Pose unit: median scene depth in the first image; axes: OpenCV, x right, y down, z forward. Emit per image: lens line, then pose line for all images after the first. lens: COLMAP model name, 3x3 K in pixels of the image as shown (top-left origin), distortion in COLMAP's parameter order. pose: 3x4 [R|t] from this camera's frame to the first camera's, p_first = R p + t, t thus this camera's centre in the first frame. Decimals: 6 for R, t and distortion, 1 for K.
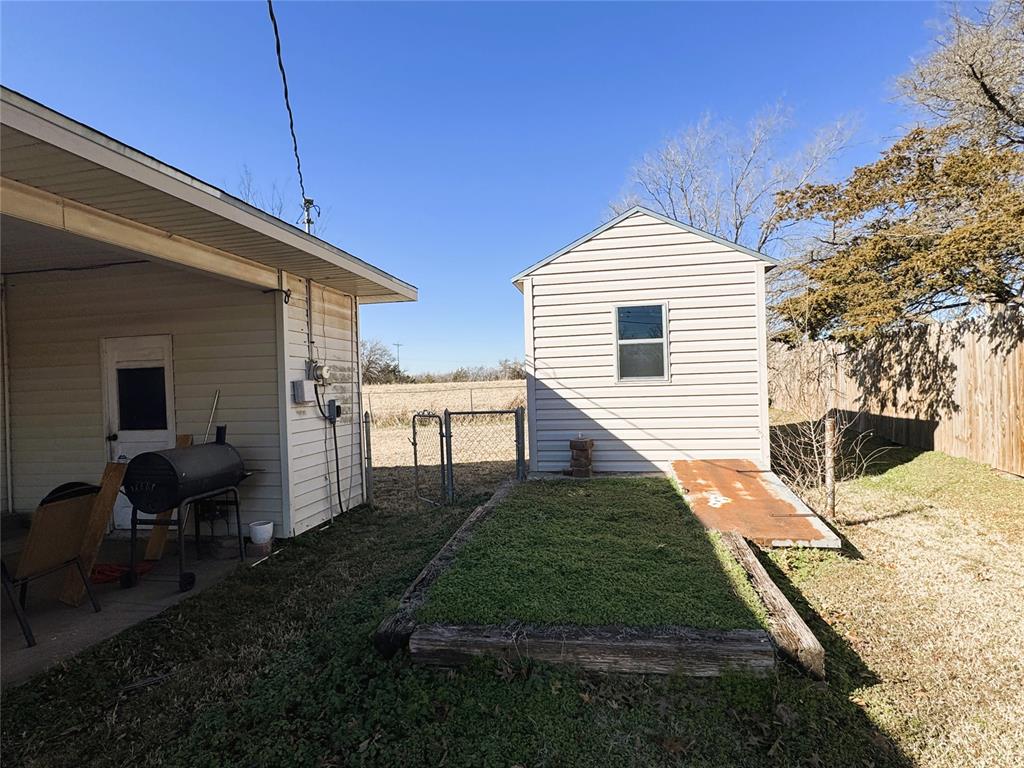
lens RADIAL K [[529.4, 0, 509.8], [0, 529.4, 387.1], [0, 0, 1]] dist [-0.009342, 0.001867]
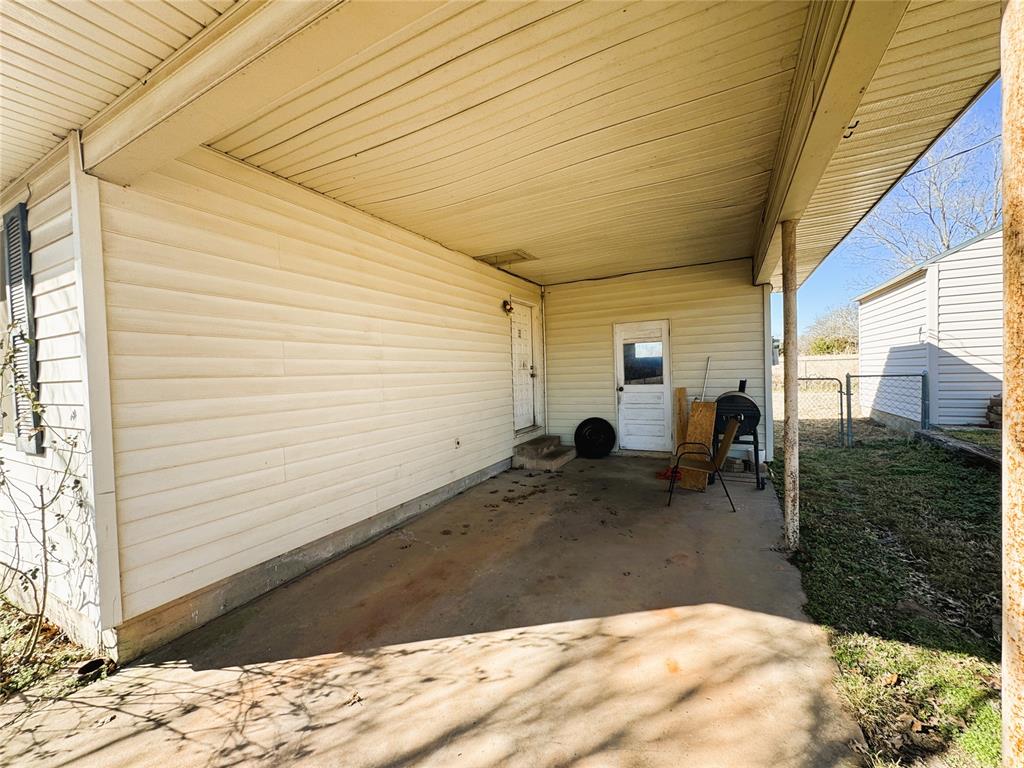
lens RADIAL K [[412.2, 0, 508.8], [0, 412.2, 380.2], [0, 0, 1]] dist [-0.005655, 0.000839]
pose [[0.951872, 0.009640, -0.306346, -0.614516], [-0.001565, 0.999645, 0.026594, 0.034672], [0.306493, -0.024835, 0.951549, -0.199520]]
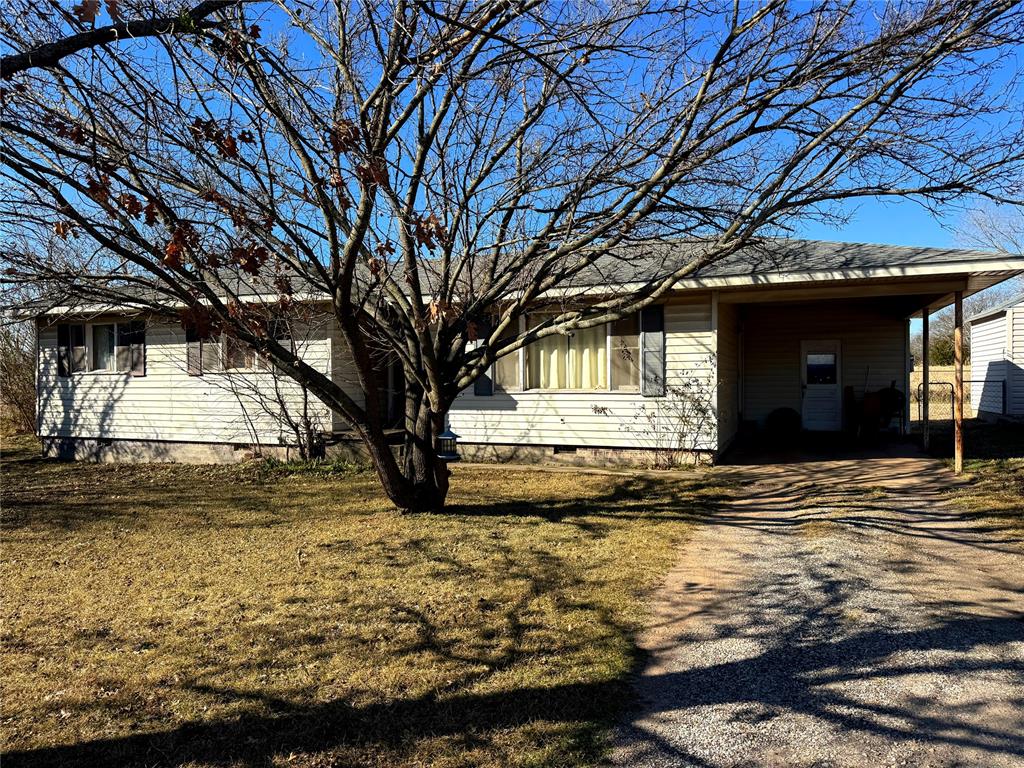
lens RADIAL K [[709.0, 0, 509.3], [0, 709.0, 390.2], [0, 0, 1]] dist [0.023485, -0.018684]
pose [[0.977183, 0.029922, -0.210282, -1.156540], [-0.026858, 0.999488, 0.017414, 0.080979], [0.210696, -0.011369, 0.977486, -1.818265]]
